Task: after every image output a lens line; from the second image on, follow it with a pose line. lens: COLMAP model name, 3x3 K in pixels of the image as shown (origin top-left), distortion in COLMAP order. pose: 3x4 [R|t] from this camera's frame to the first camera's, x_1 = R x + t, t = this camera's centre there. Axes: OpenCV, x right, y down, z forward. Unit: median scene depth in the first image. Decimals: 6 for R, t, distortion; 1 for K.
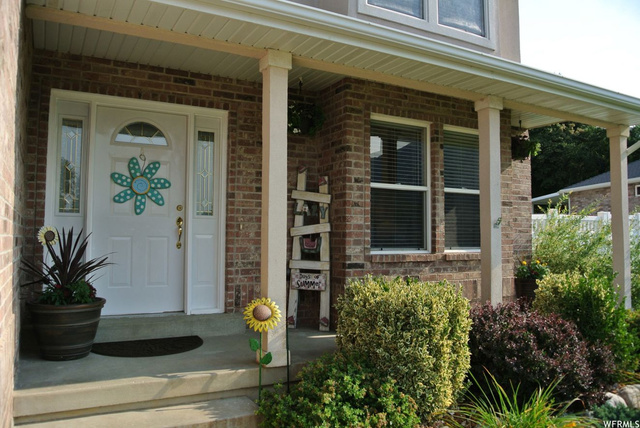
lens RADIAL K [[498.5, 0, 316.8], [0, 498.5, 214.5], [0, 0, 1]] dist [-0.085106, 0.034317]
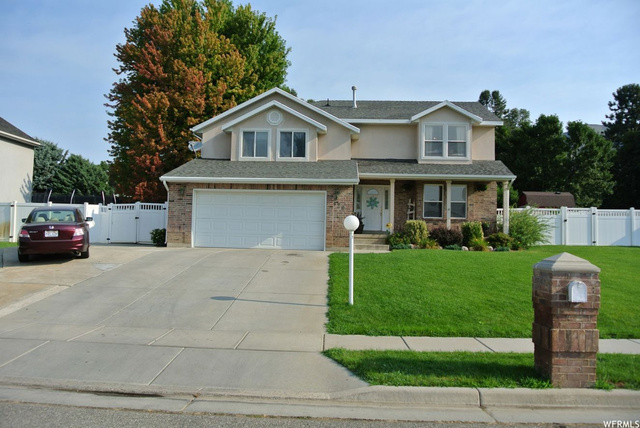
lens RADIAL K [[498.5, 0, 320.1], [0, 498.5, 214.0], [0, 0, 1]] dist [-0.085106, 0.034317]
pose [[0.851273, -0.012129, -0.524582, 1.589723], [0.006569, 0.999901, -0.012459, 0.094977], [0.524681, 0.007160, 0.851269, -3.076688]]
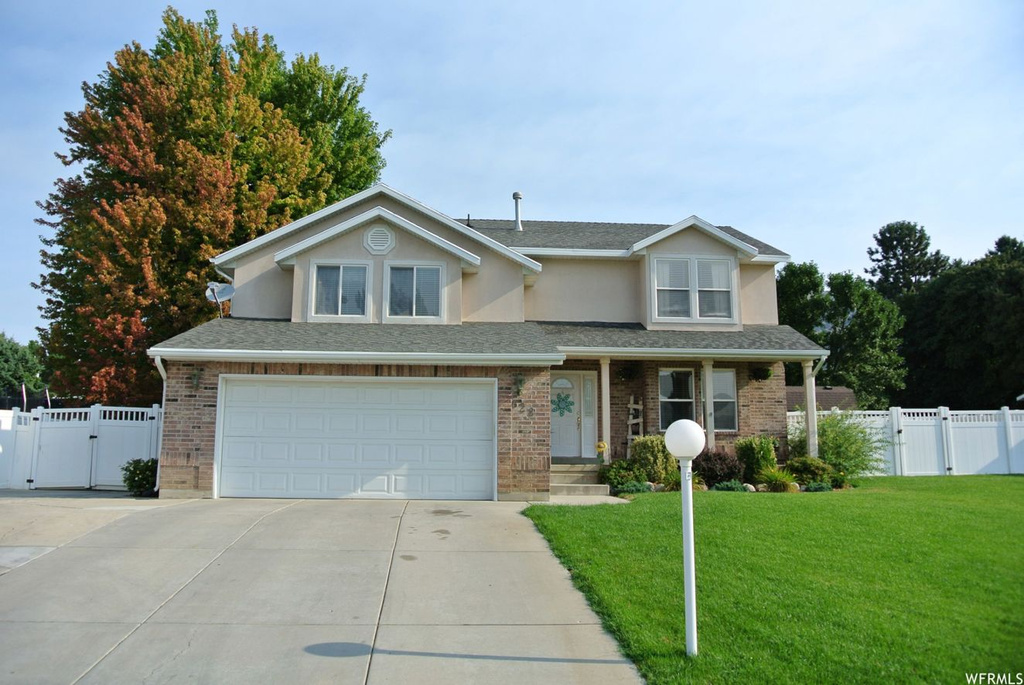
lens RADIAL K [[797.6, 0, 510.5], [0, 797.6, 341.4], [0, 0, 1]] dist [-0.085106, 0.034317]
pose [[0.914102, -0.067260, -0.399866, 0.961954], [0.020114, 0.992454, -0.120956, 0.098996], [0.404985, 0.102523, 0.908557, -2.599708]]
